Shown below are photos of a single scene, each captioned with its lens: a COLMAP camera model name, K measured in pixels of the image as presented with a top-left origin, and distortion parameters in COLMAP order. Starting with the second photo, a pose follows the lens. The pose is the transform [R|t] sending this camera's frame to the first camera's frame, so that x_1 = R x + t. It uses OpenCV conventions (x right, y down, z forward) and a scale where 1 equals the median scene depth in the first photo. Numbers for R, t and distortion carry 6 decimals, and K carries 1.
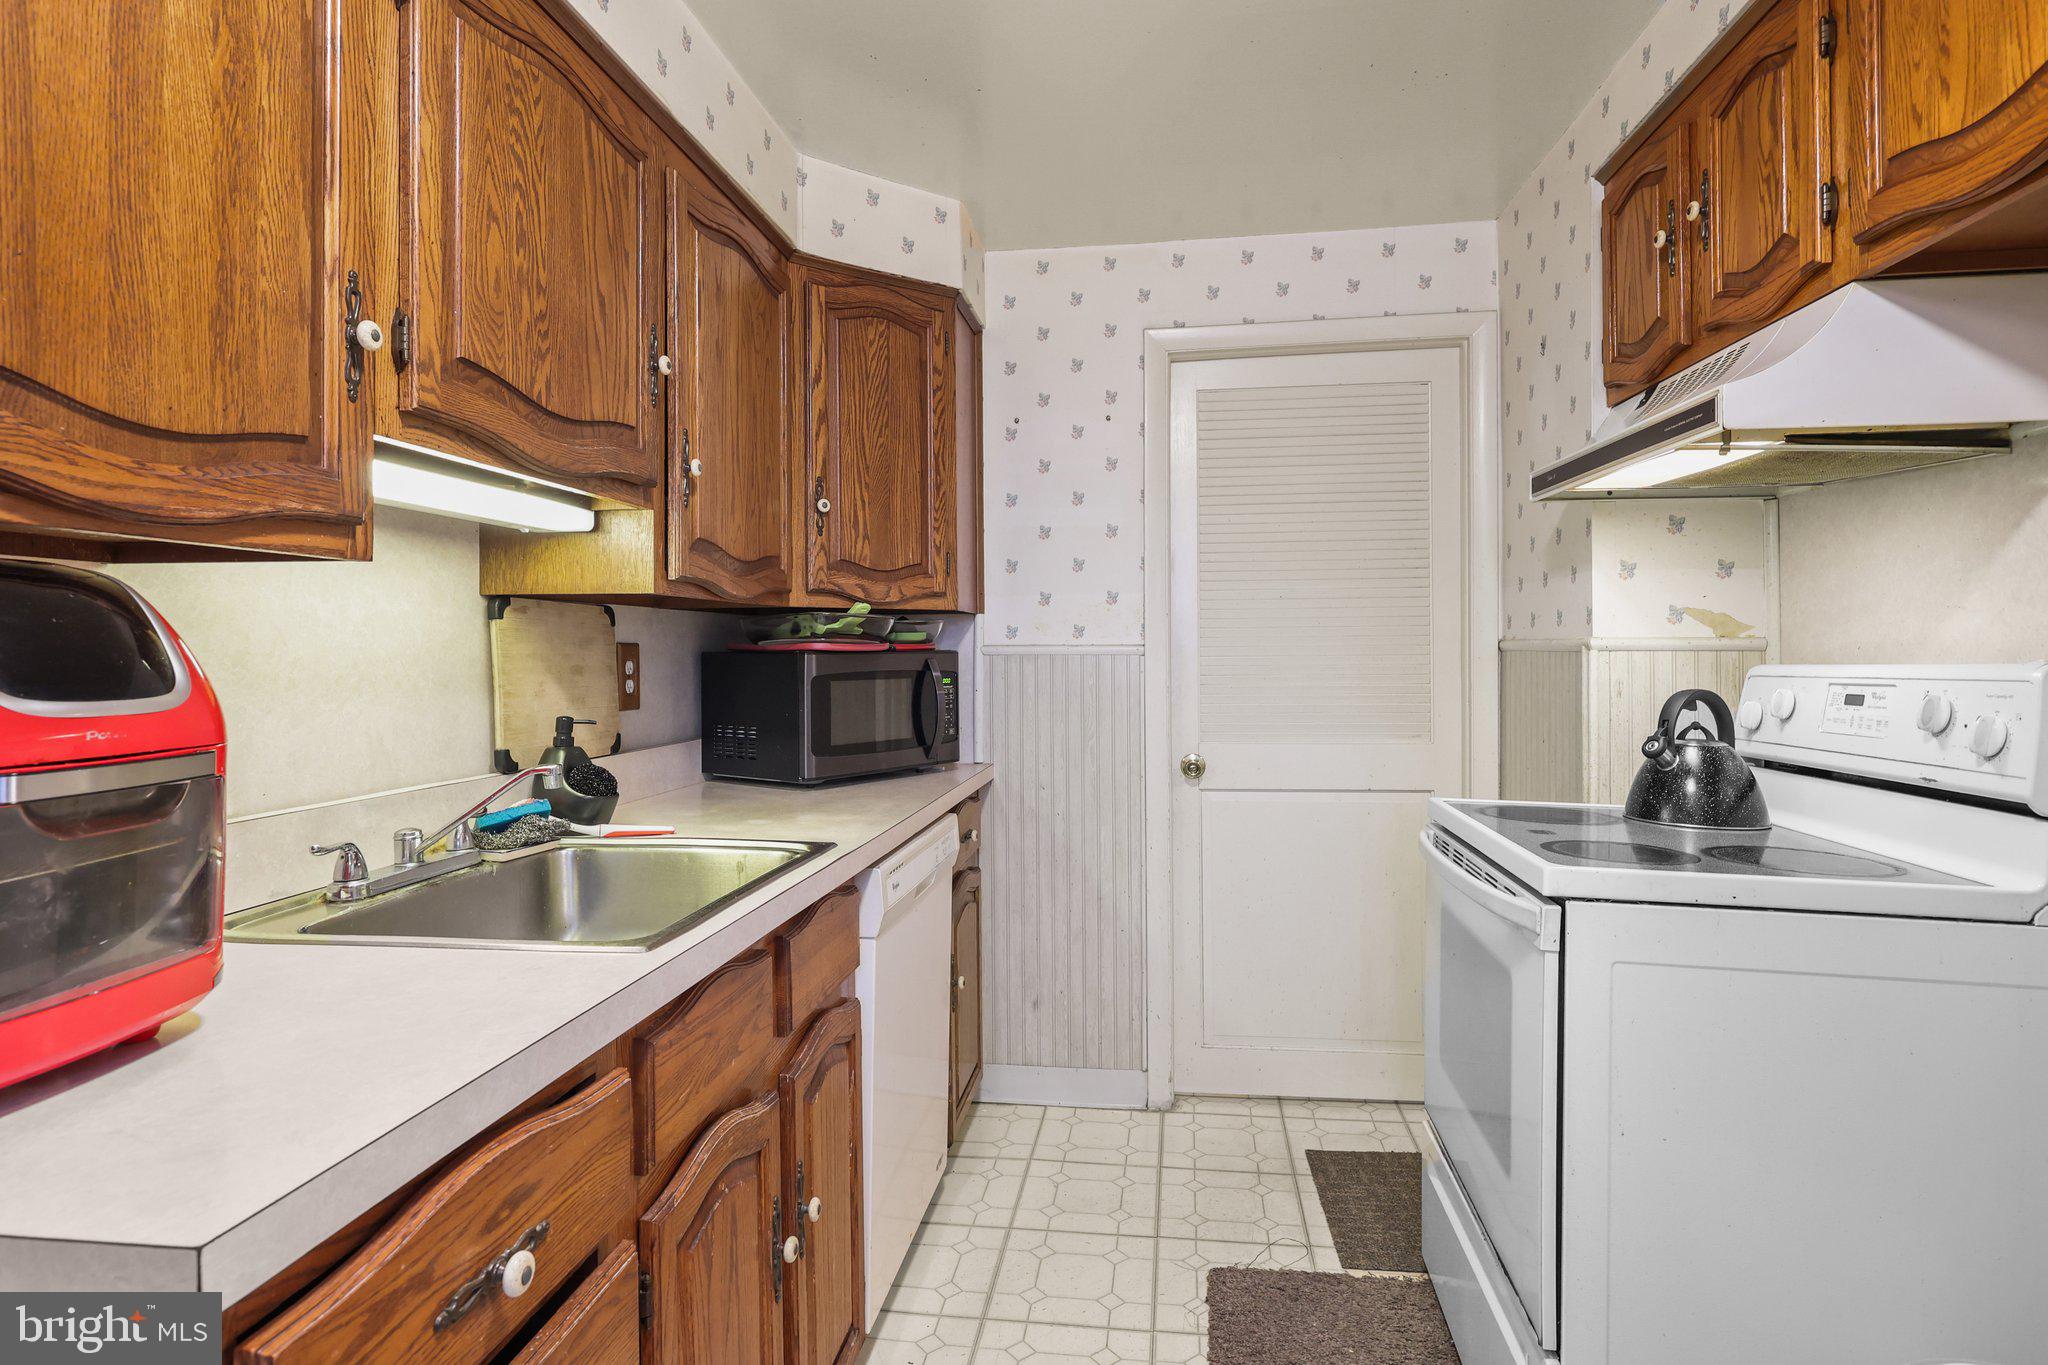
lens RADIAL K [[1079.4, 0, 1024.7], [0, 1079.4, 654.7], [0, 0, 1]] dist [-0.000275, -0.001188]
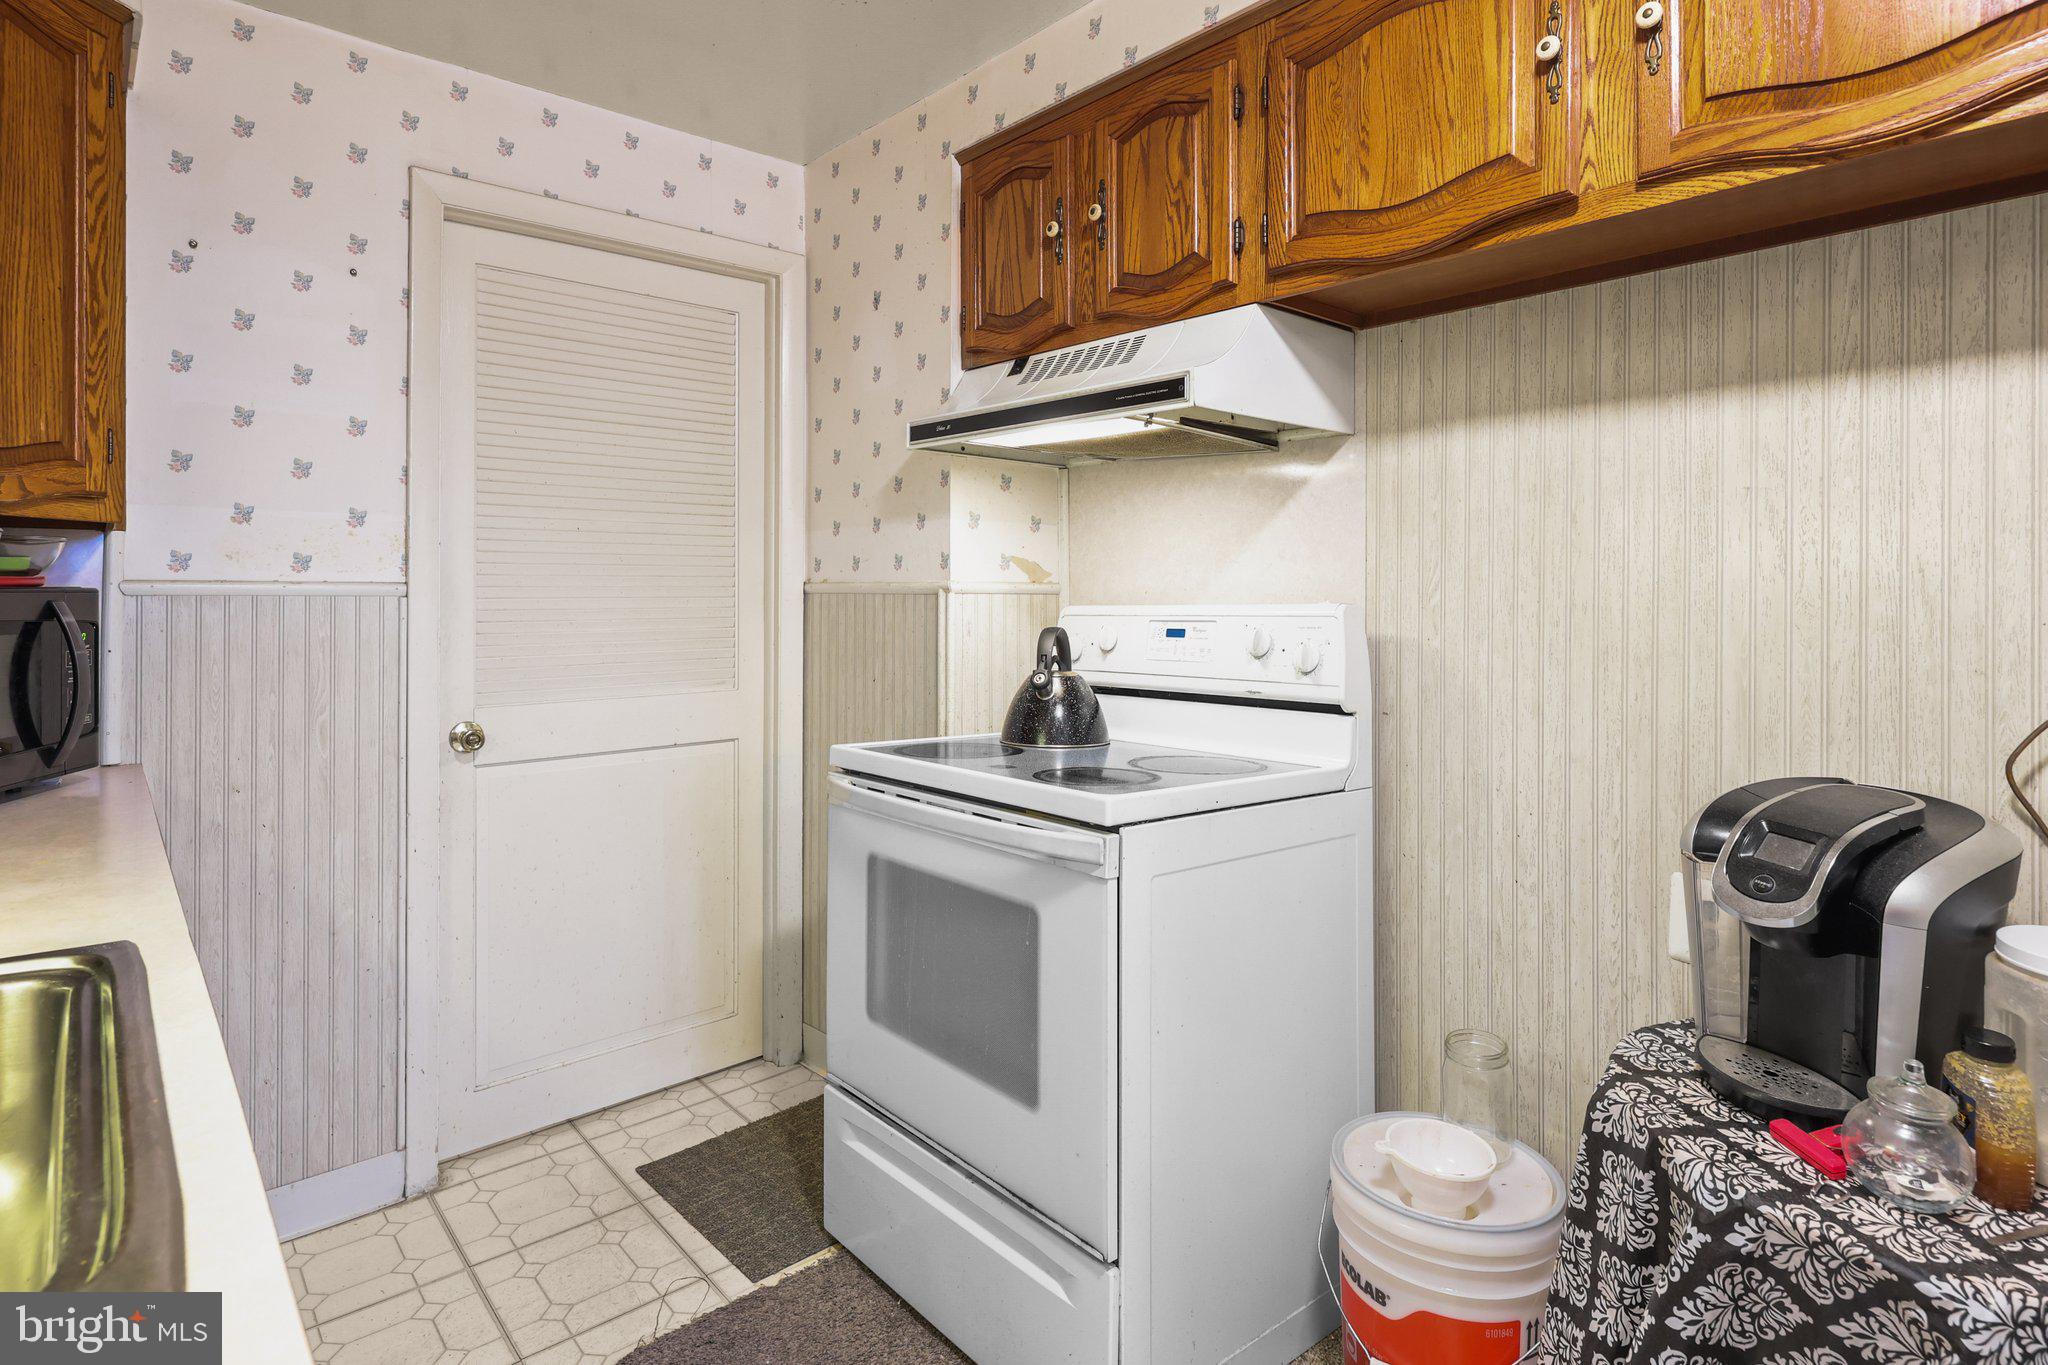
lens RADIAL K [[1066.4, 0, 1018.5], [0, 1066.4, 589.4], [0, 0, 1]] dist [-0.000375, 0.000555]
pose [[0.654091, 0.008303, 0.756370, -0.193552], [-0.002276, 0.999957, -0.009008, 0.001397], [-0.756412, 0.004171, 0.654082, 0.210178]]
